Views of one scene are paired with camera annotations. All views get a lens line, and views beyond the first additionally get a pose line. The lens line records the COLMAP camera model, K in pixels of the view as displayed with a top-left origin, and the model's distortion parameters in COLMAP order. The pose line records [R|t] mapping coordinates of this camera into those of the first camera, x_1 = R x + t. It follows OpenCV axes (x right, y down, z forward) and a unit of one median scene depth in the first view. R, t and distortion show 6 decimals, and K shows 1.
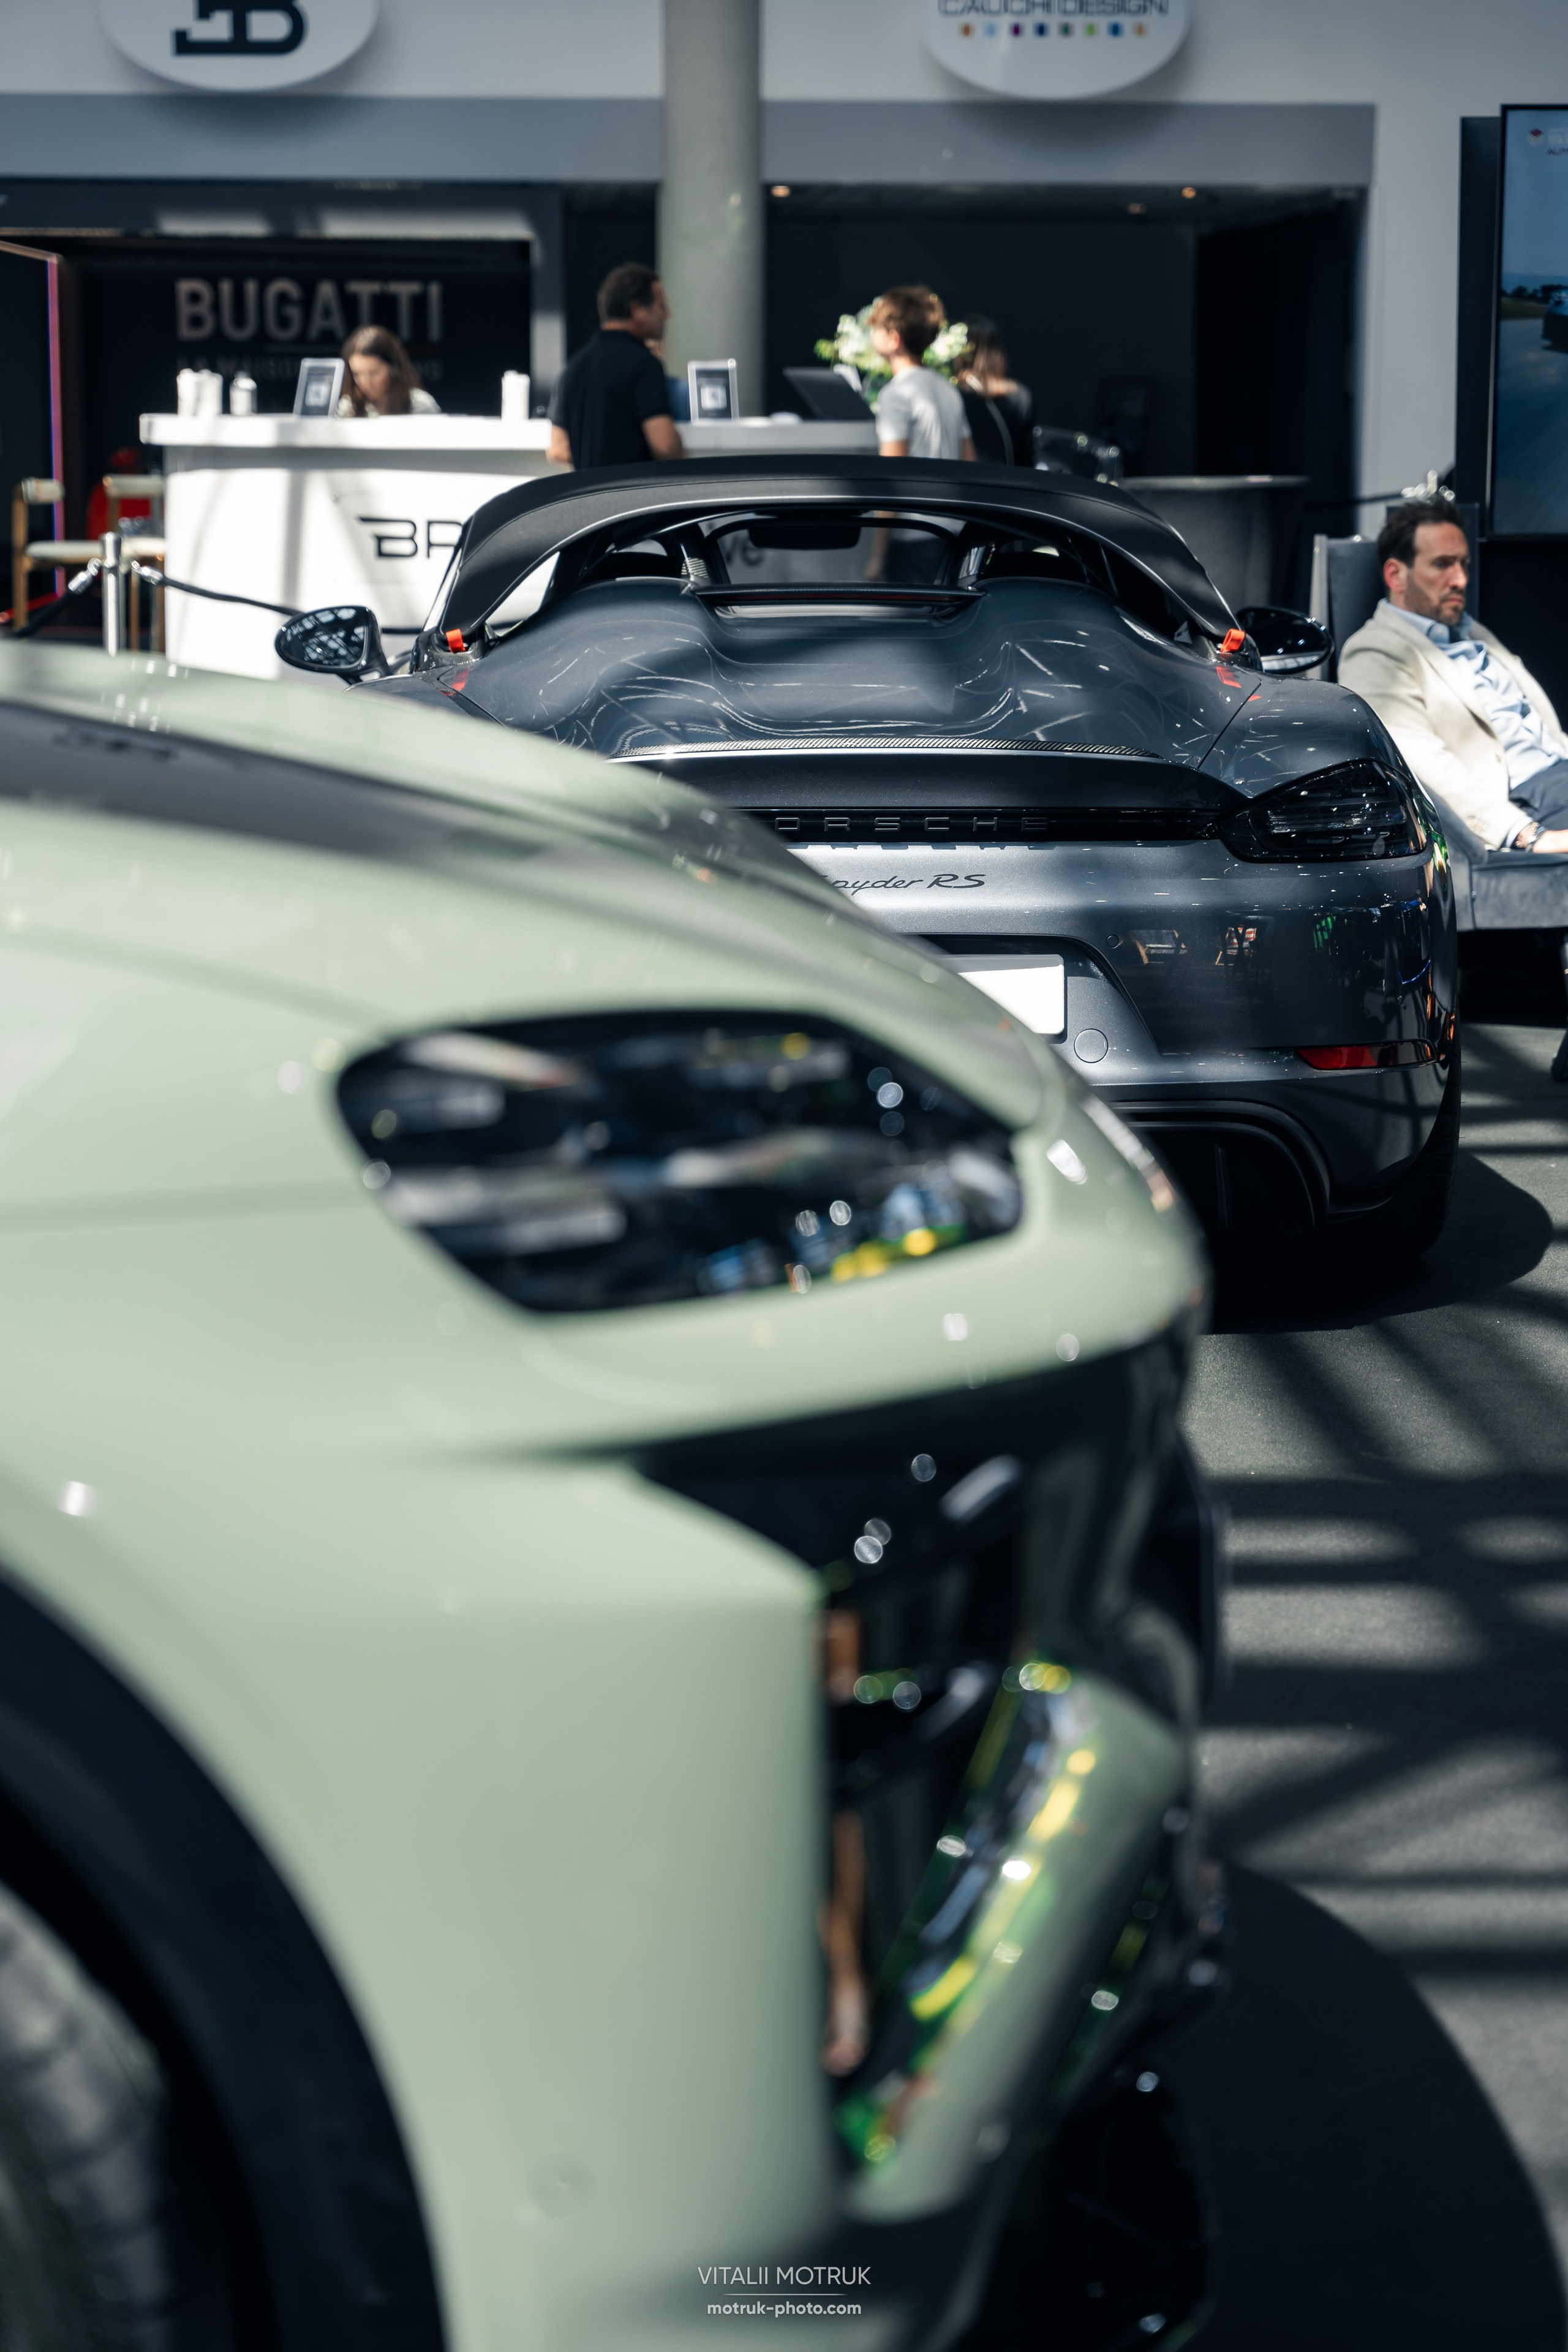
lens RADIAL K [[4736.0, 0, 784.0], [0, 4736.0, 1176.0], [0, 0, 1]] dist [0.299118, -1.784480]
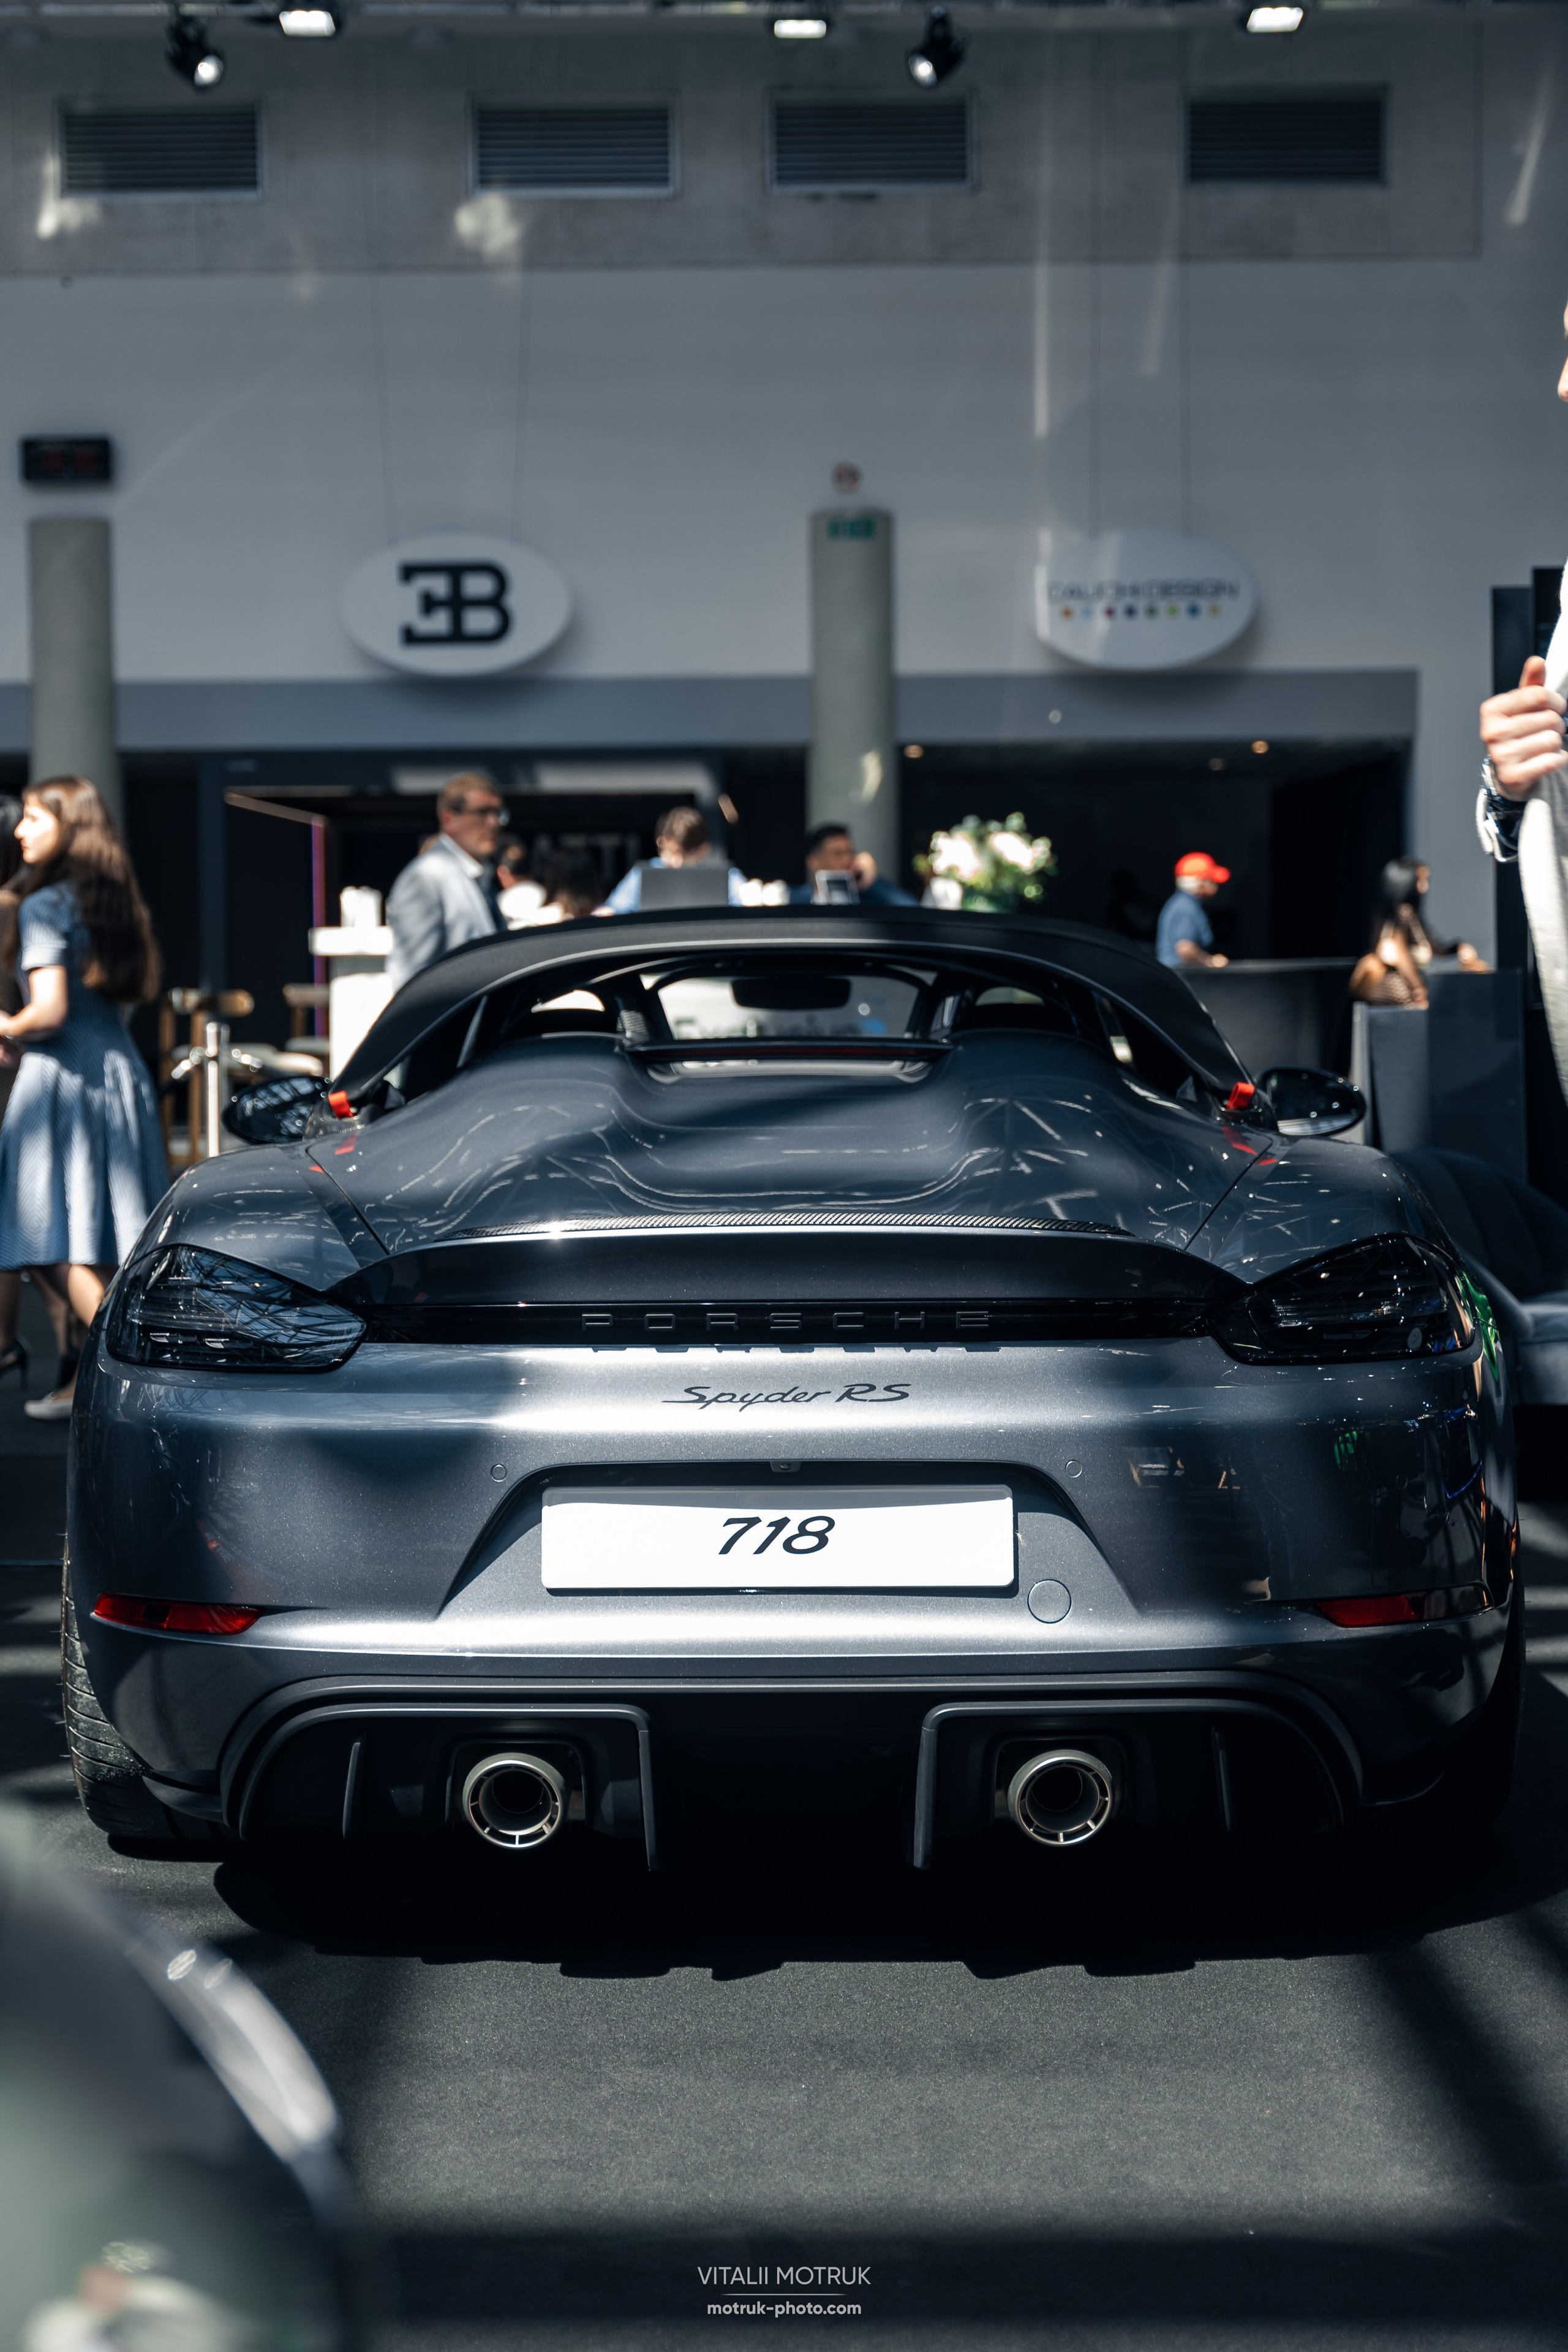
lens RADIAL K [[3734.1, 0, 730.3], [0, 3734.1, 1171.0], [0, 0, 1]] dist [0.008243, 0.025617]
pose [[0.997901, -0.009689, -0.064021, 0.043392], [0.003162, 0.994854, -0.101270, -0.029687], [0.064673, 0.100856, 0.992797, 0.312138]]
